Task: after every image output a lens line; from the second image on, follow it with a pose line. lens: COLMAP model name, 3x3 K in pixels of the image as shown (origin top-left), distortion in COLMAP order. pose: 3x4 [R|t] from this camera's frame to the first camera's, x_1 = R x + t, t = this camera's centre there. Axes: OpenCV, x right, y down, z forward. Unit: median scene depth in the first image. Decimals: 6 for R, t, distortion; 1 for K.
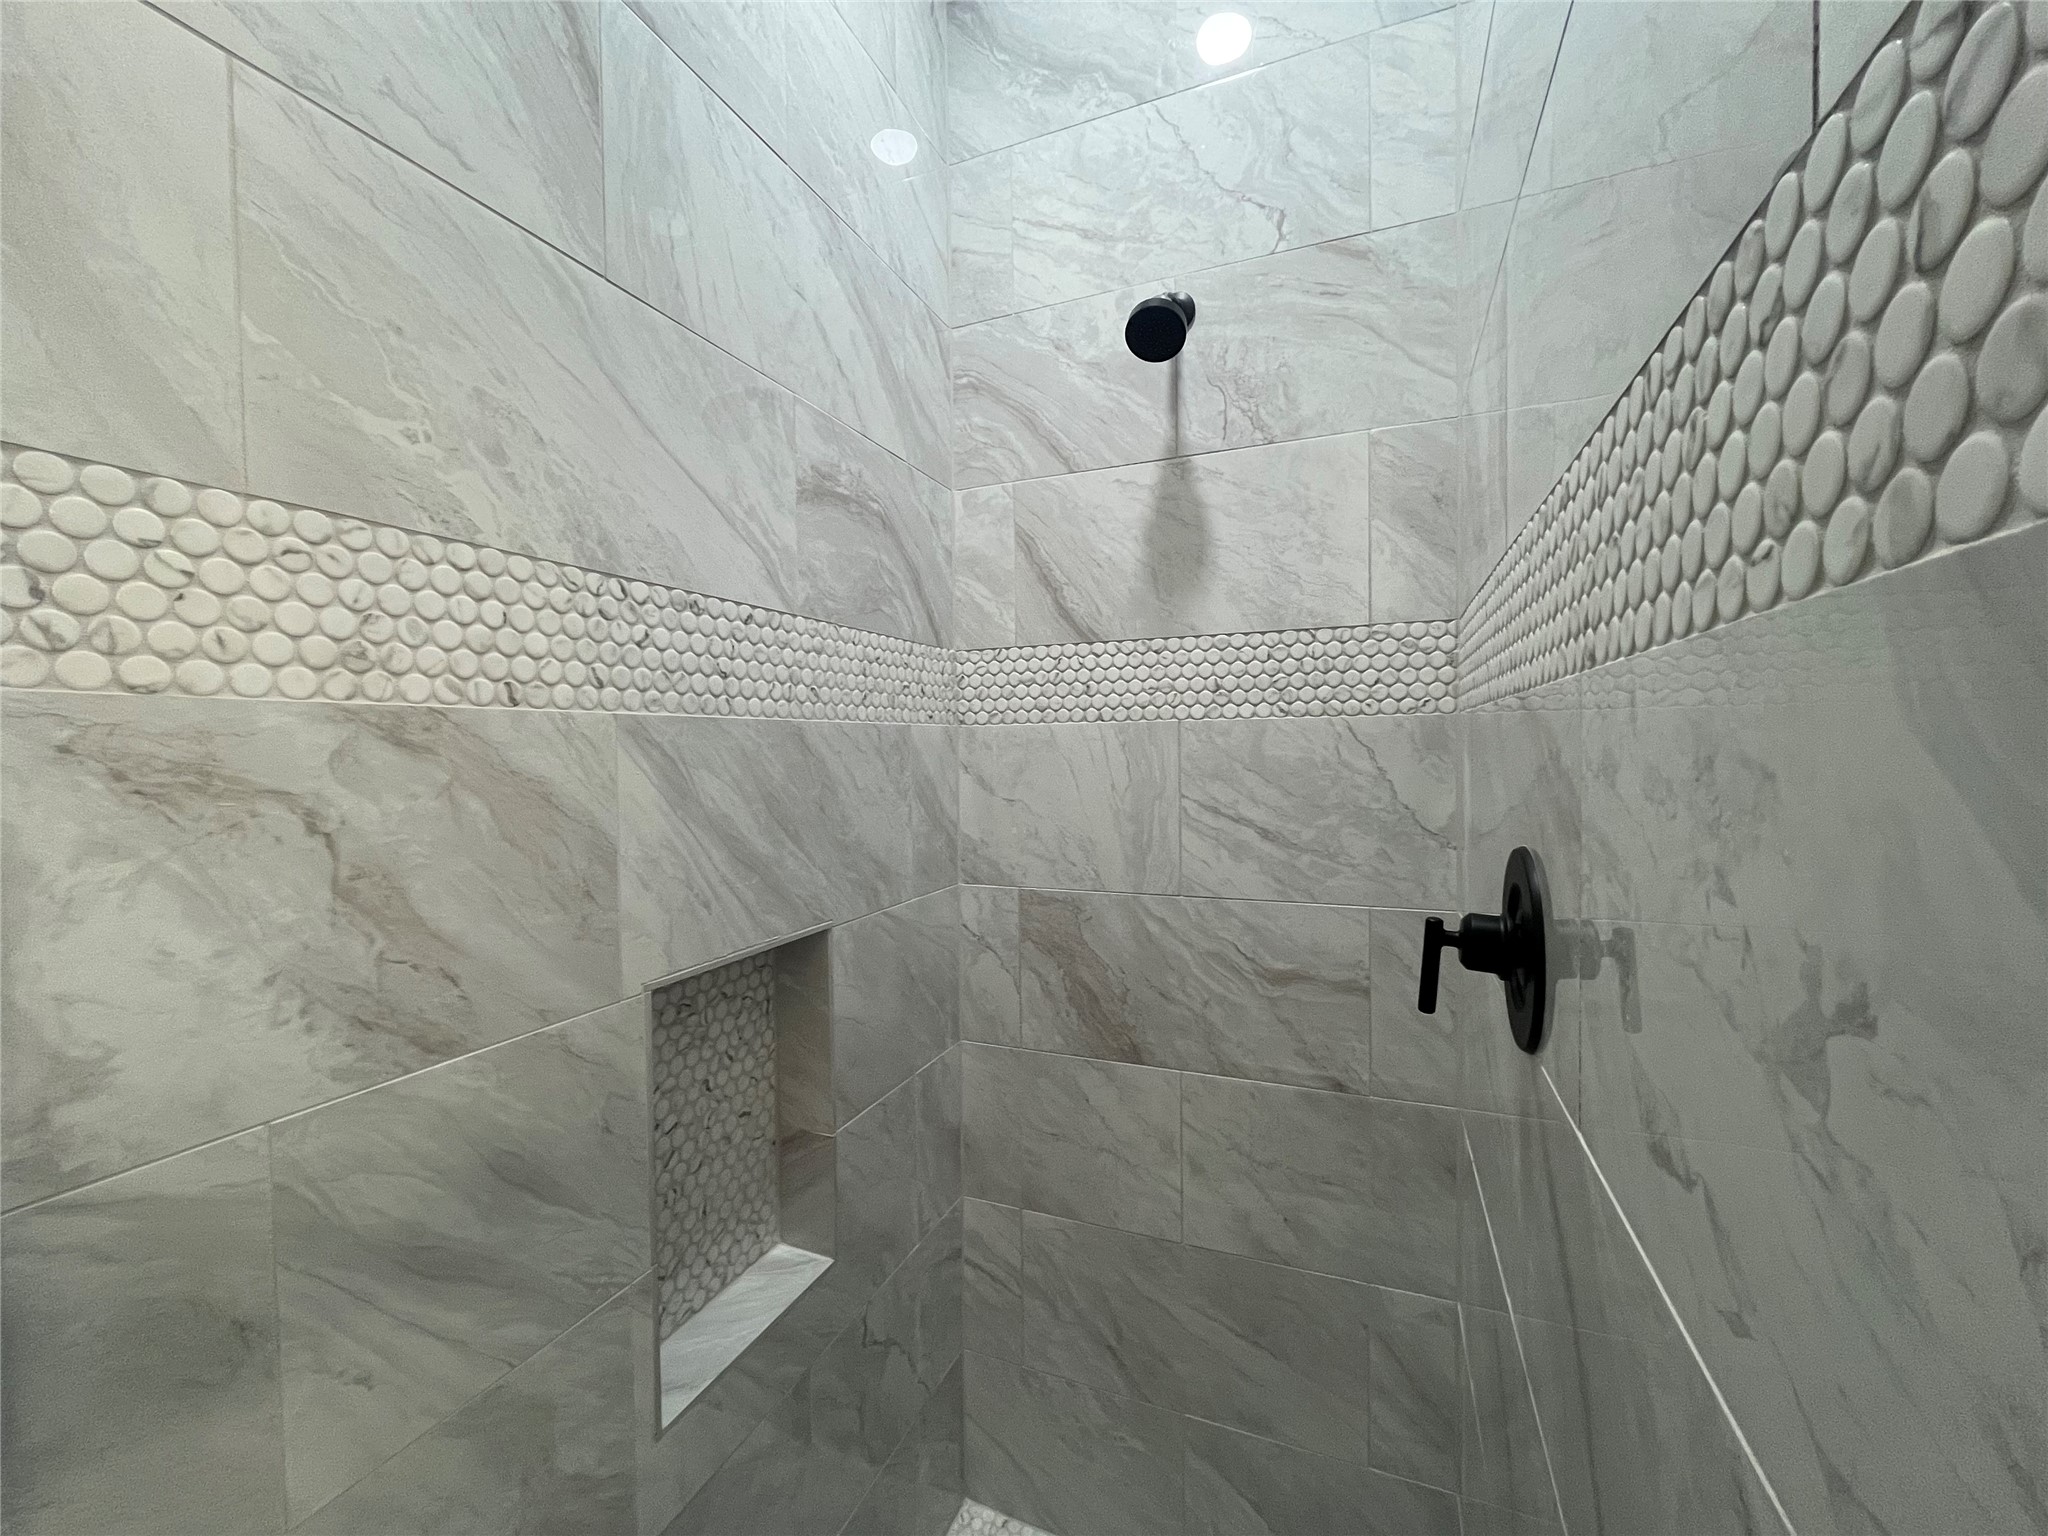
lens RADIAL K [[824.0, 0, 1024.0], [0, 824.0, 768.0], [0, 0, 1]] dist [-0.005951, 0.000278]
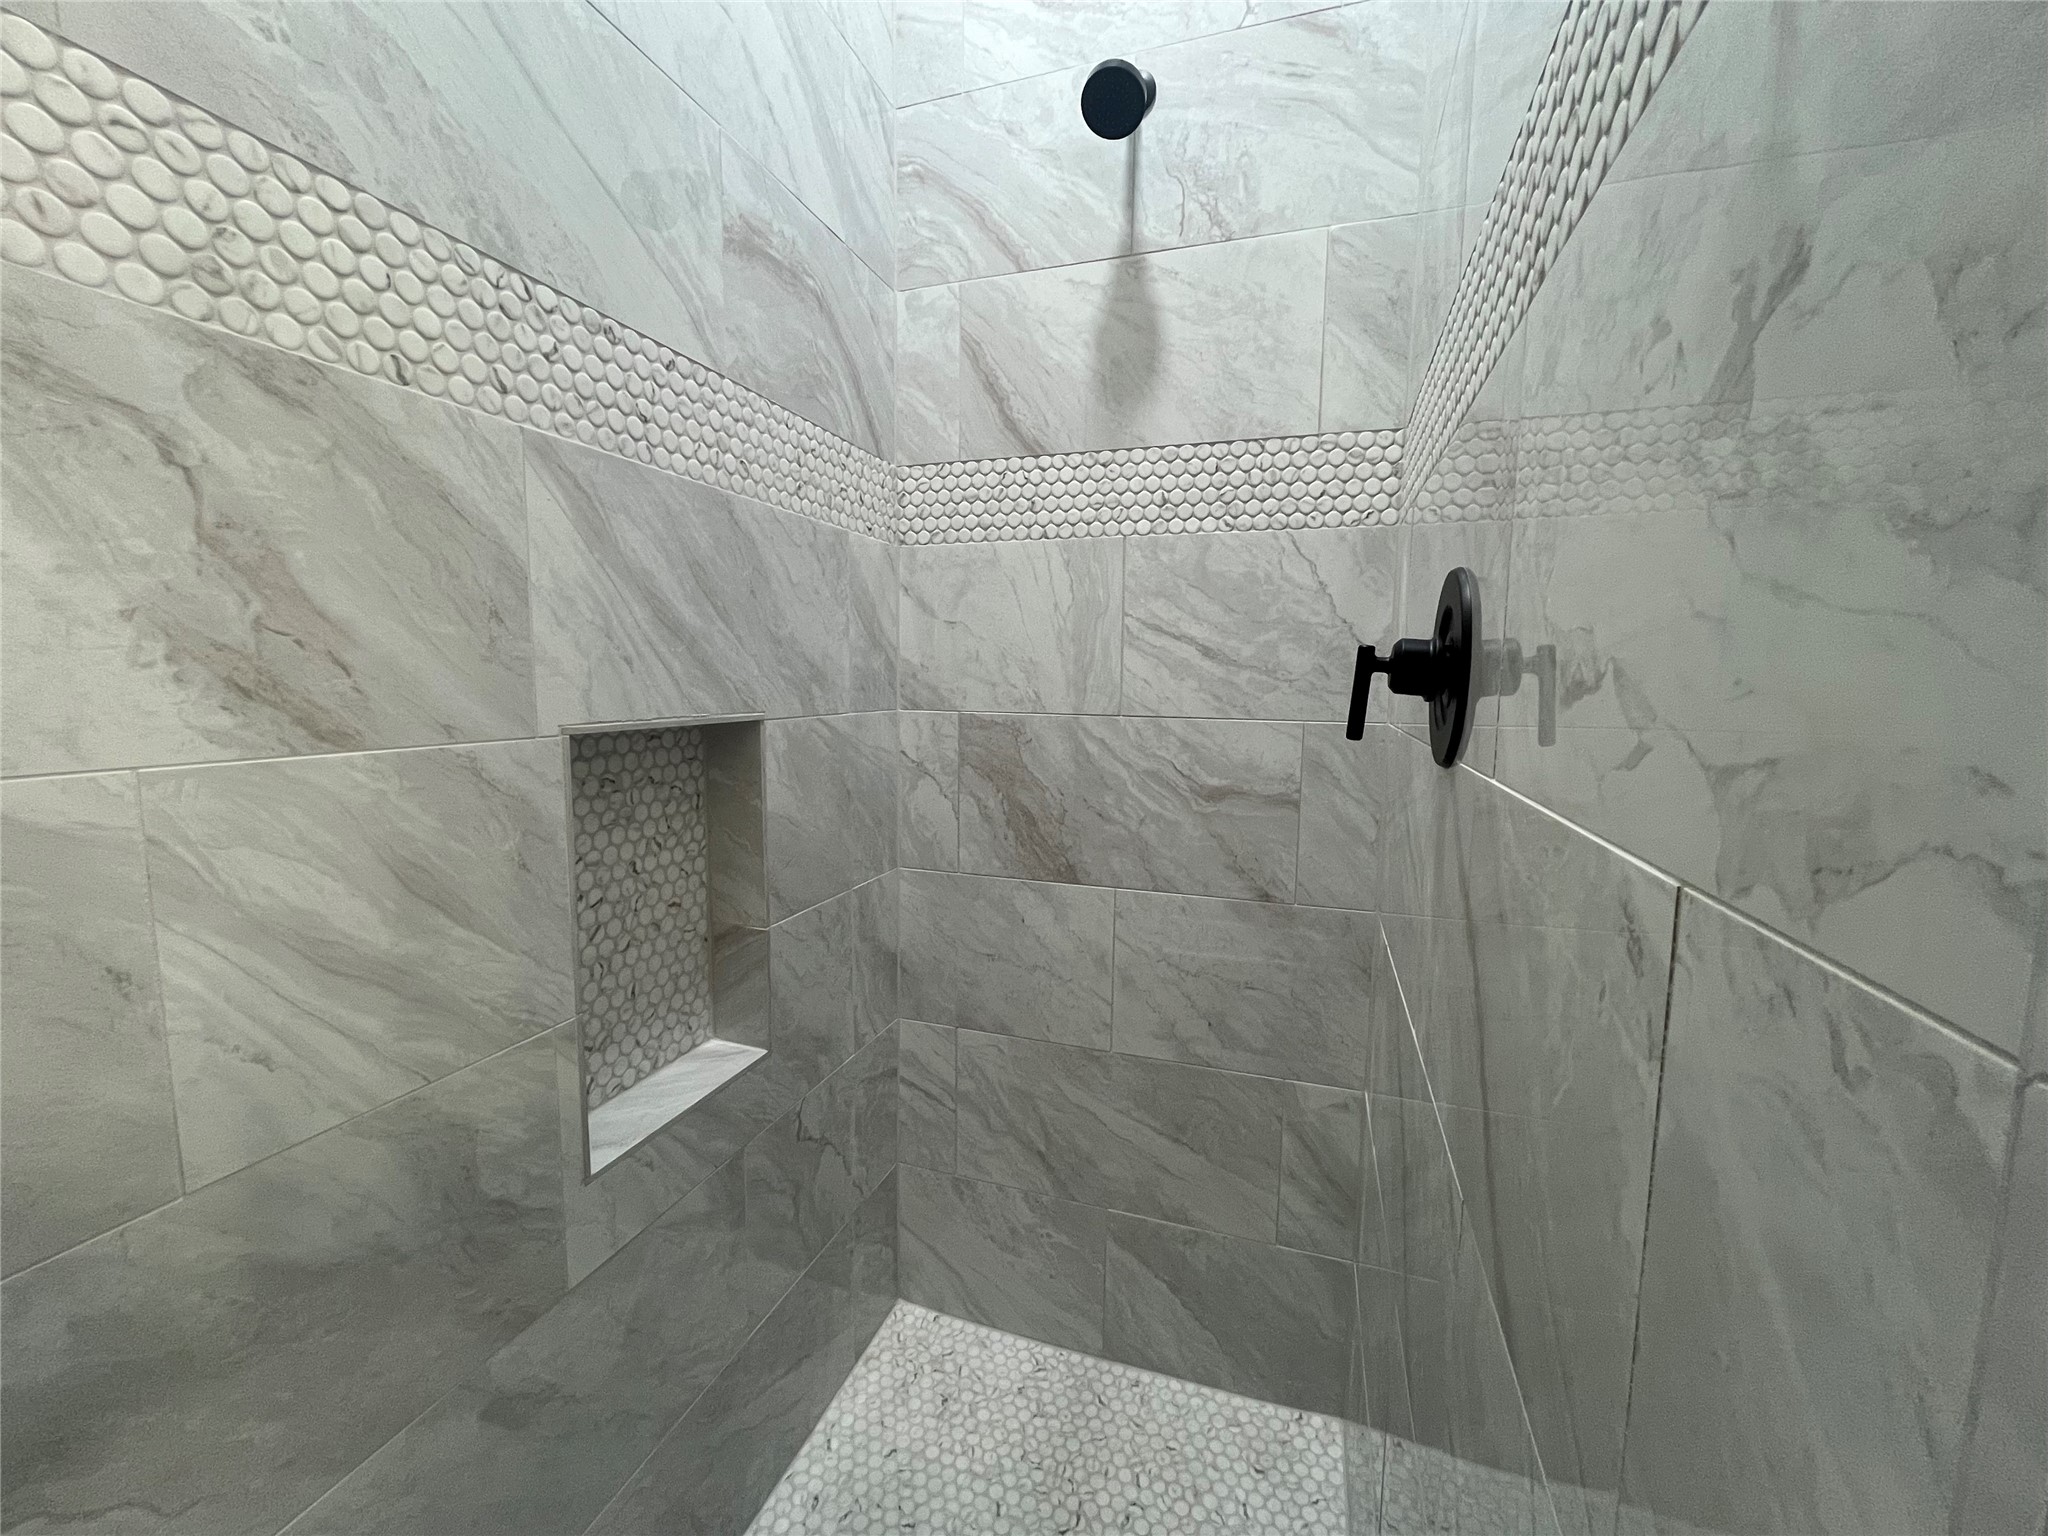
lens RADIAL K [[824.0, 0, 1024.0], [0, 824.0, 768.0], [0, 0, 1]] dist [-0.005951, 0.000278]
pose [[0.997644, 0.017298, 0.066384, 0.008988], [-0.023013, 0.996002, 0.086314, 0.150622], [-0.064626, -0.087639, 0.994054, 0.006733]]
